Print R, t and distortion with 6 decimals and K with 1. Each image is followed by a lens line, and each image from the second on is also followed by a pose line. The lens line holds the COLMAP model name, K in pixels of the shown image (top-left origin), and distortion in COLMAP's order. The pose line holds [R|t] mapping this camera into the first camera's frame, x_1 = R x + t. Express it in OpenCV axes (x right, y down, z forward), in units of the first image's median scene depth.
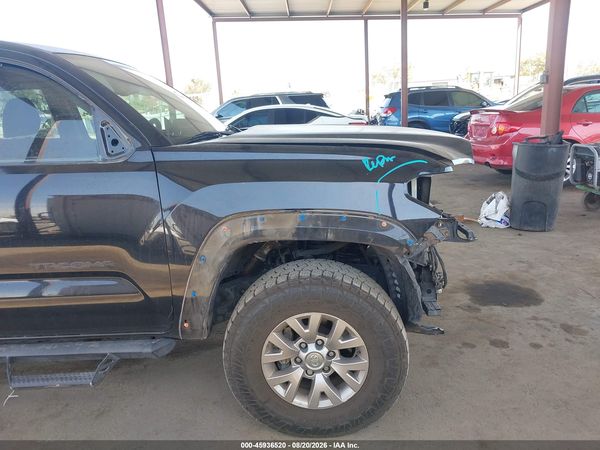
lens RADIAL K [[475.4, 0, 299.5], [0, 475.4, 227.5], [0, 0, 1]] dist [0.024850, -0.026305]
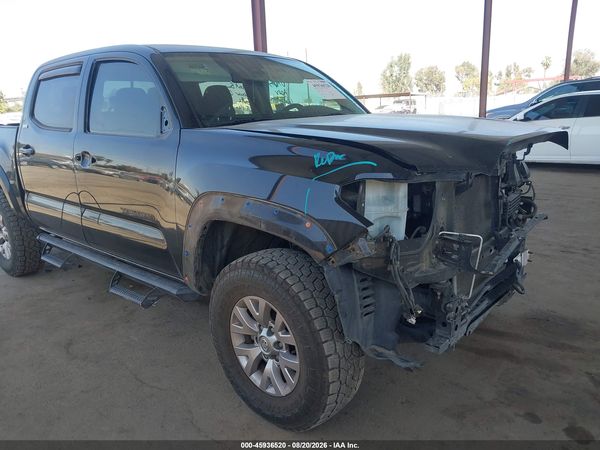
lens RADIAL K [[475.4, 0, 295.1], [0, 475.4, 226.6], [0, 0, 1]] dist [0.024850, -0.026305]
pose [[0.759245, 0.186955, -0.623374, 0.677015], [-0.168866, 0.981637, 0.088729, -0.074983], [0.628515, 0.037899, 0.776874, 0.230606]]
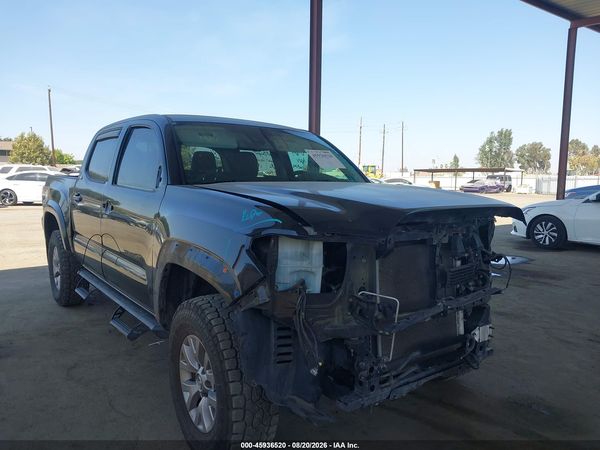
lens RADIAL K [[475.4, 0, 297.4], [0, 475.4, 224.6], [0, 0, 1]] dist [0.024850, -0.026305]
pose [[0.609353, 0.144700, -0.779584, 0.993768], [-0.243414, 0.969868, -0.010242, -0.124371], [0.754612, 0.196002, 0.626214, 0.400266]]
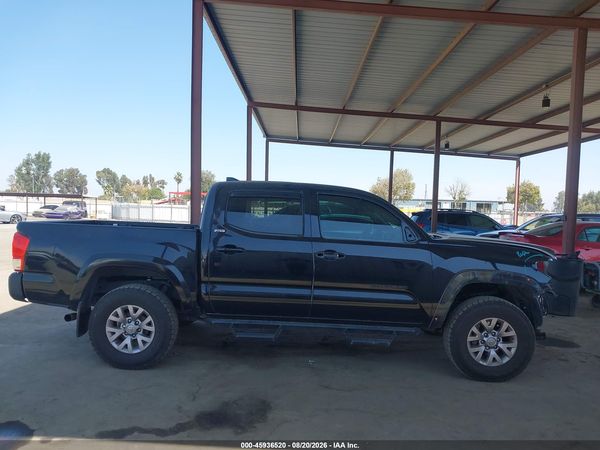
lens RADIAL K [[475.4, 0, 295.0], [0, 475.4, 225.7], [0, 0, 1]] dist [0.024850, -0.026305]
pose [[0.996119, 0.087297, 0.011198, -0.931790], [-0.082786, 0.972544, -0.217497, 0.311983], [-0.029878, 0.215726, 0.975997, -1.211997]]
